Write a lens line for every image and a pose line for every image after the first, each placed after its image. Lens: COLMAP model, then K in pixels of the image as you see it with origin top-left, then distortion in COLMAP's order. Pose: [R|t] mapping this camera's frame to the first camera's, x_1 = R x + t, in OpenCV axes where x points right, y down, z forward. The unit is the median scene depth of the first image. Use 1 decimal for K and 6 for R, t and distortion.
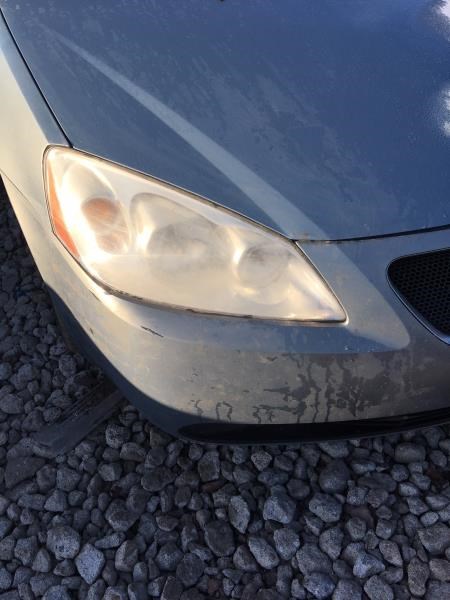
lens RADIAL K [[488.2, 0, 225.0], [0, 488.2, 300.0], [0, 0, 1]] dist [0.107689, -0.145740]
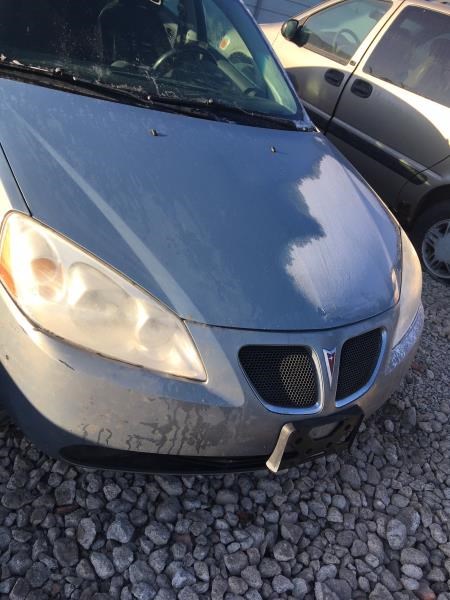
lens RADIAL K [[488.2, 0, 225.0], [0, 488.2, 300.0], [0, 0, 1]] dist [0.107689, -0.145740]
pose [[0.933814, 0.214543, 0.286291, -0.133373], [-0.169789, 0.970141, -0.173199, 0.041625], [-0.314901, 0.113127, 0.942358, -0.320873]]
